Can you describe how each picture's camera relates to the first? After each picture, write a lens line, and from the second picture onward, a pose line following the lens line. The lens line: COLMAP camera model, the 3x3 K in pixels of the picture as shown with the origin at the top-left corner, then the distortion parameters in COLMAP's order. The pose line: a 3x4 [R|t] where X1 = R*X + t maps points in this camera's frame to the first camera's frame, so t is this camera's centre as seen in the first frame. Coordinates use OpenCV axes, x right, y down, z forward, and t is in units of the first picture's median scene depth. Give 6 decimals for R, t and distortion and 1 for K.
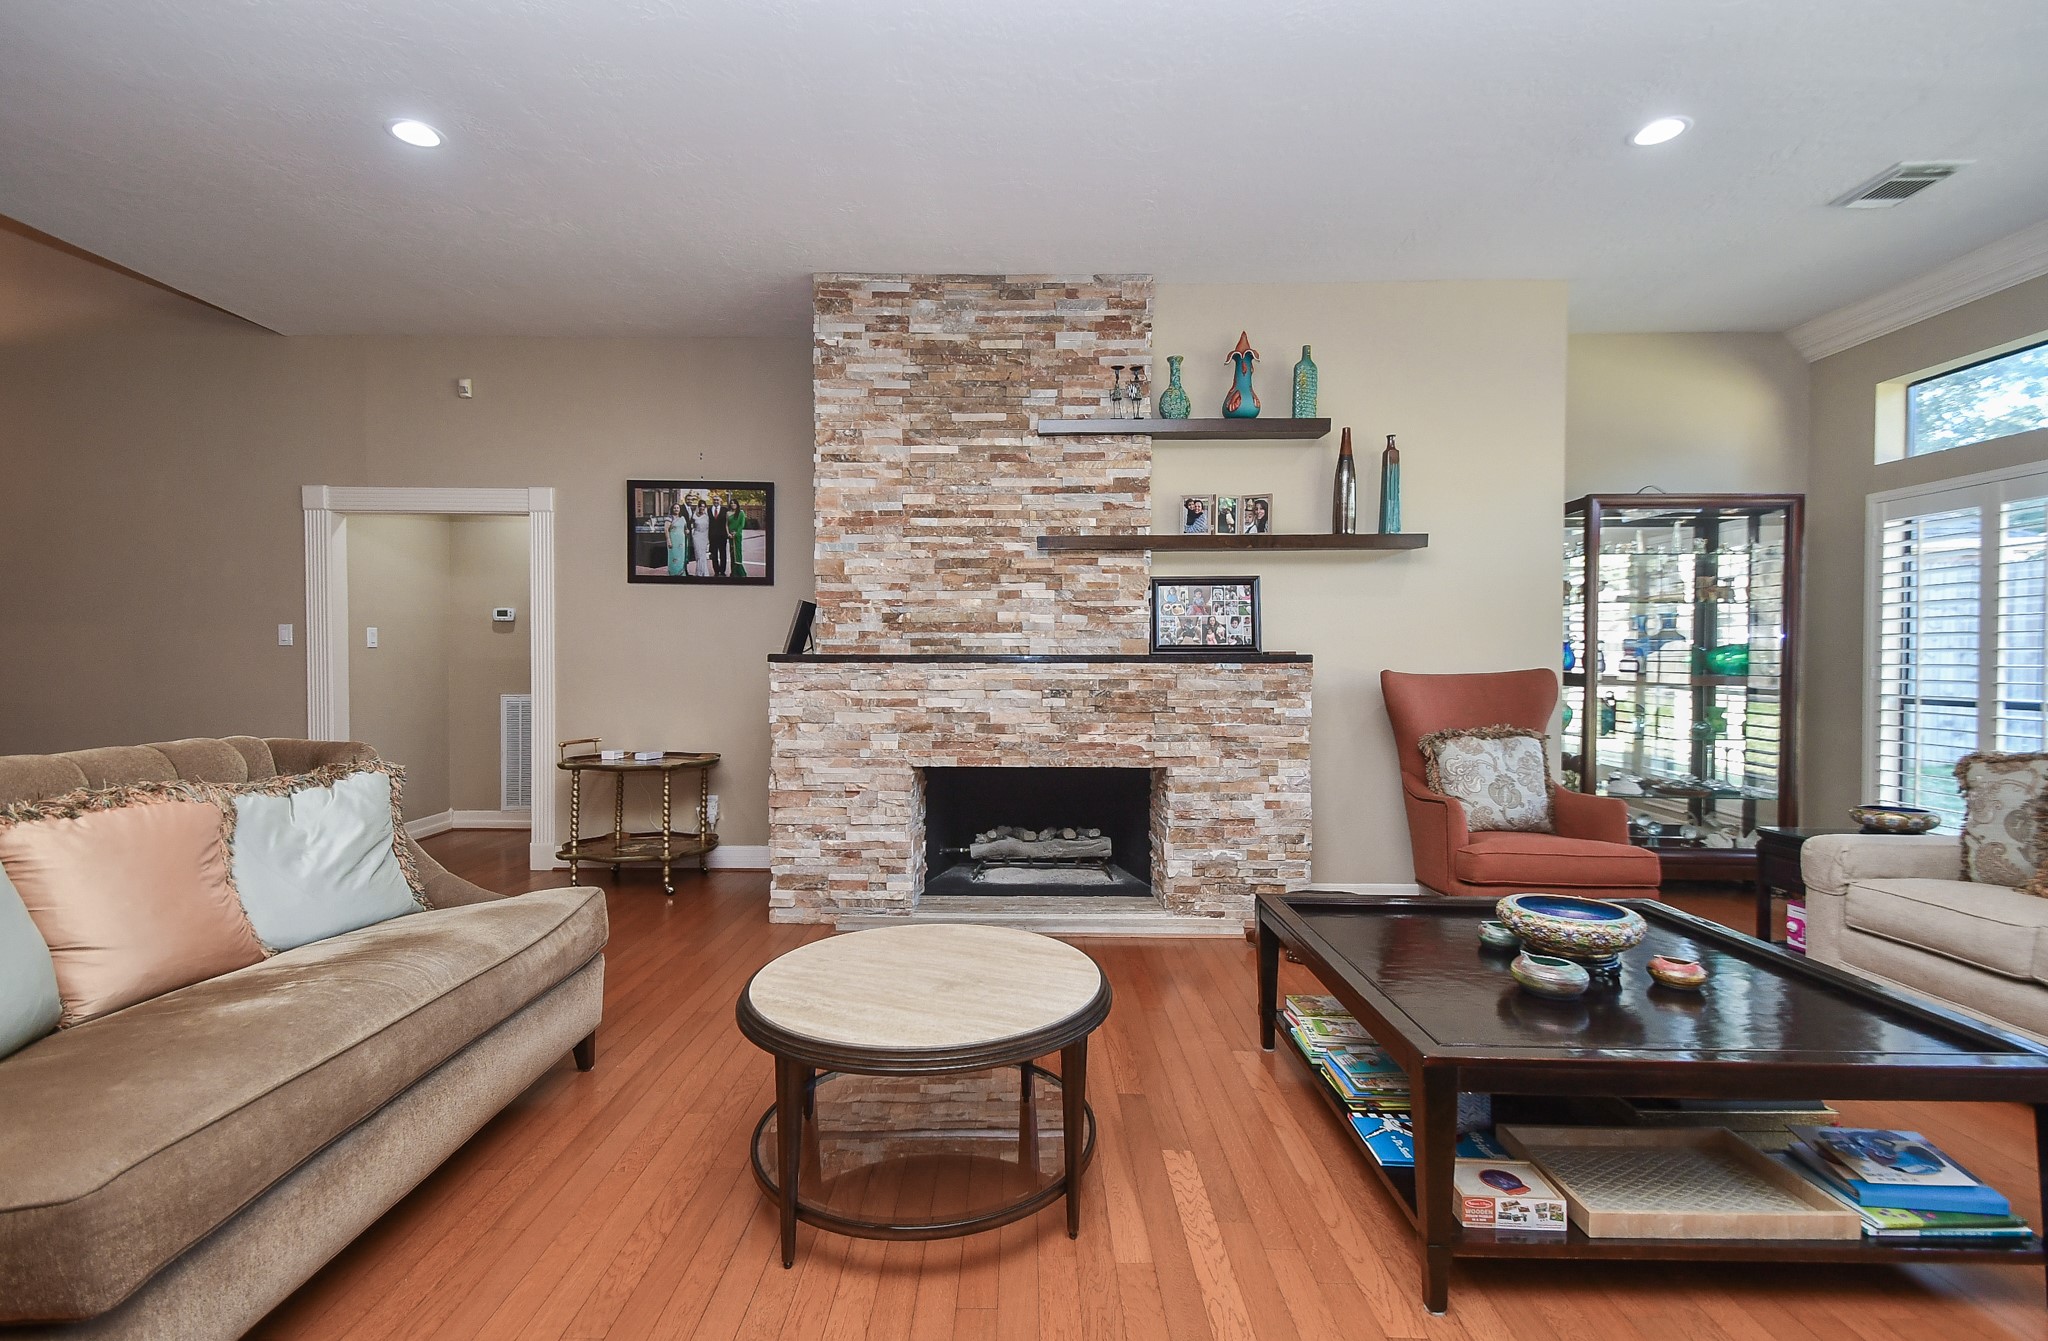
lens RADIAL K [[975.1, 0, 1027.5], [0, 975.1, 661.3], [0, 0, 1]] dist [0.002110, 0.000120]
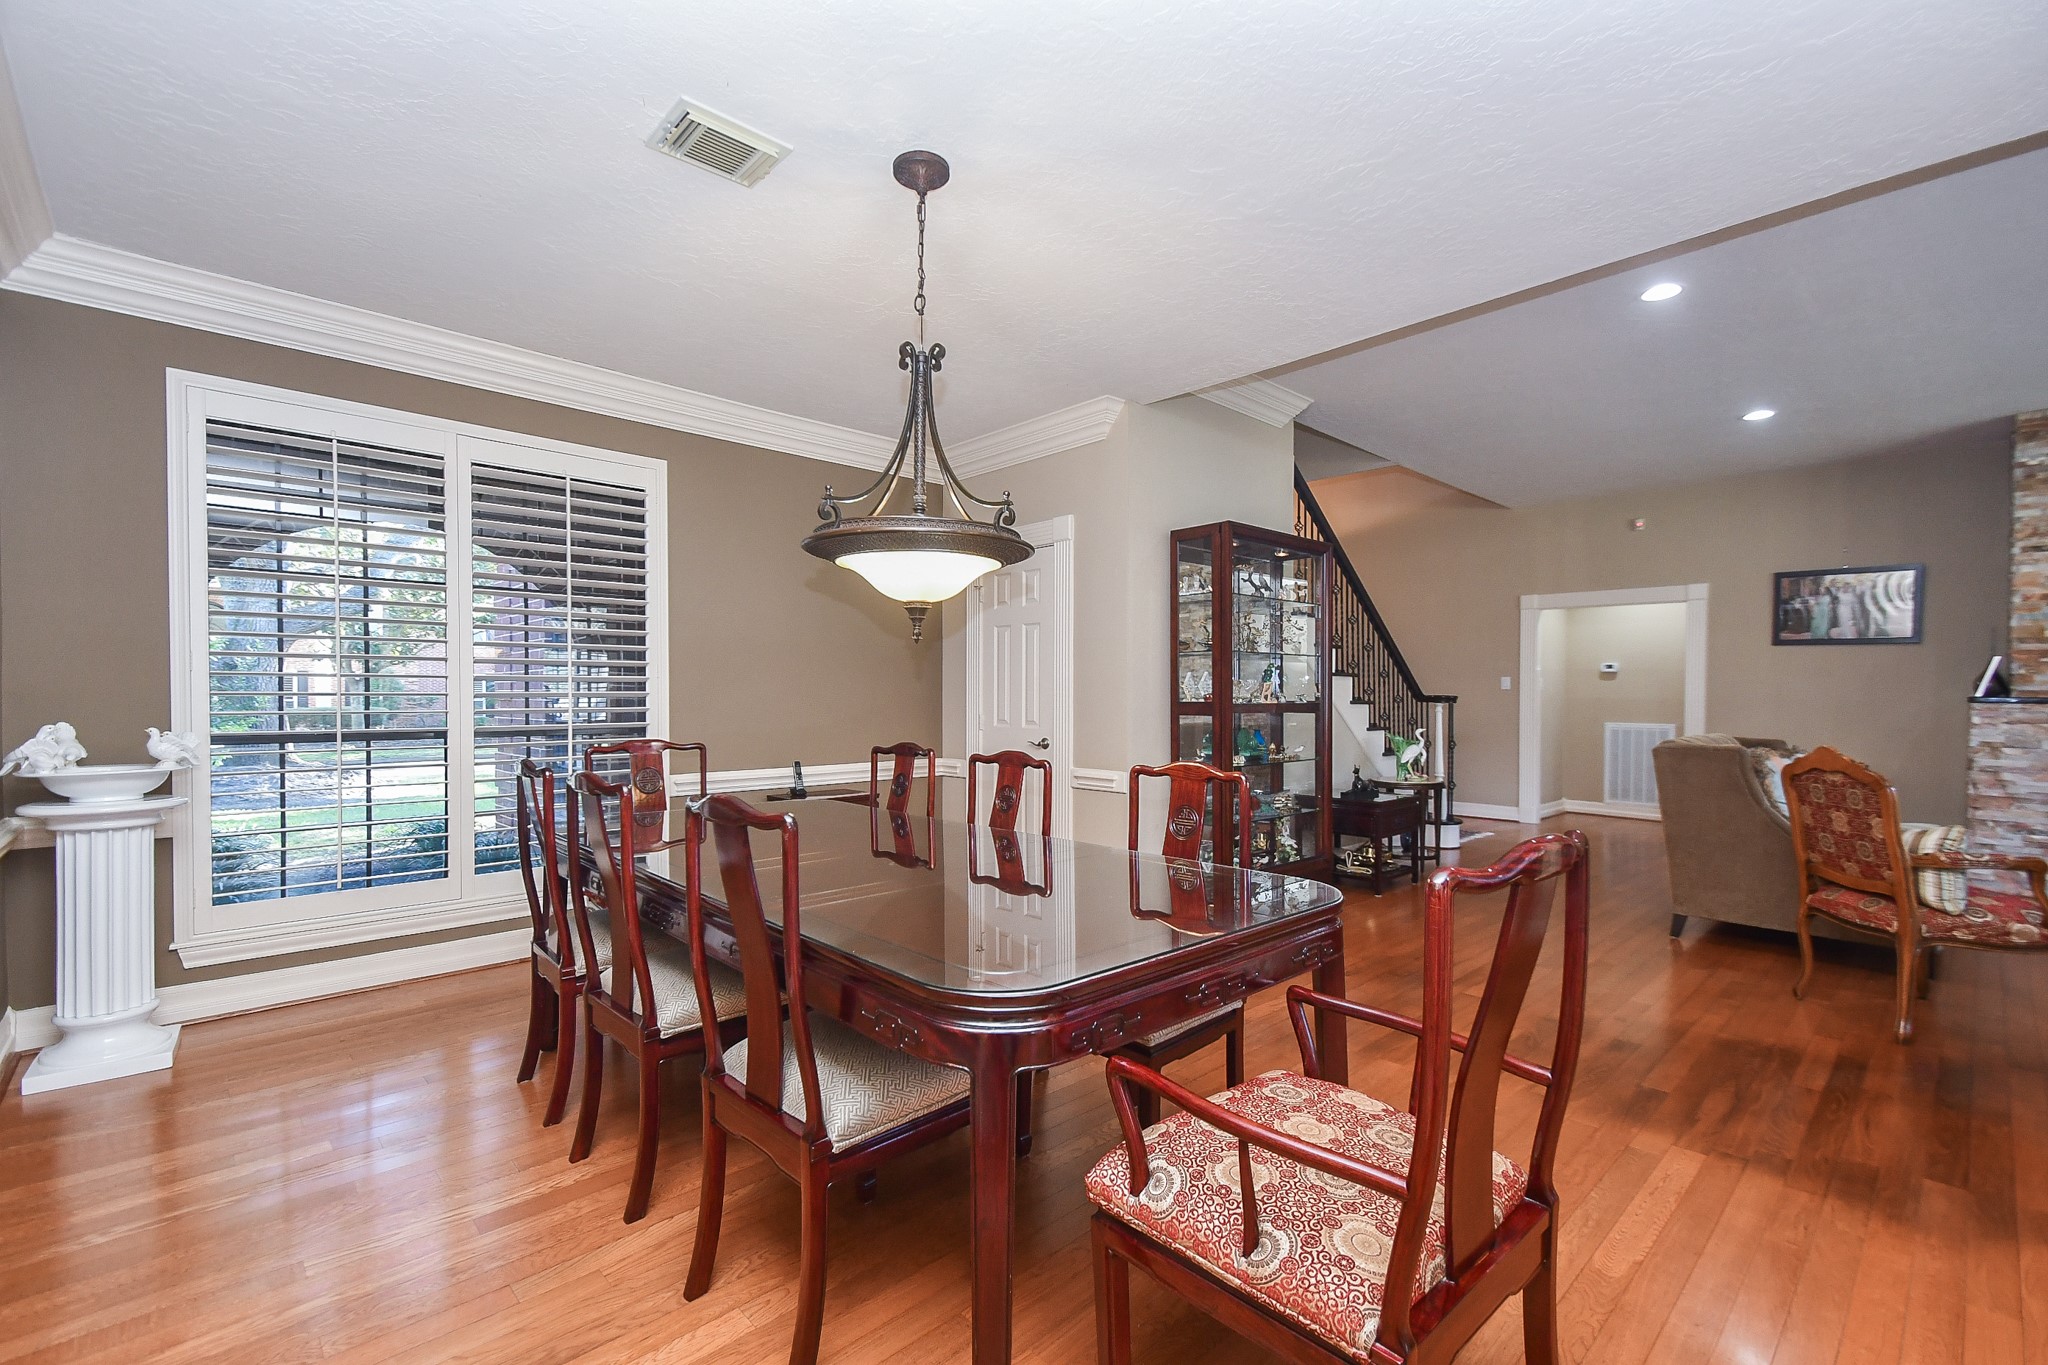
lens RADIAL K [[892.9, 0, 1014.2], [0, 892.9, 701.3], [0, 0, 1]] dist [0.002046, -0.000141]
pose [[0.667979, 0.007406, -0.744144, -0.218659], [-0.002847, 0.999969, 0.007397, -0.006805], [0.744175, -0.002822, 0.667979, -0.844273]]
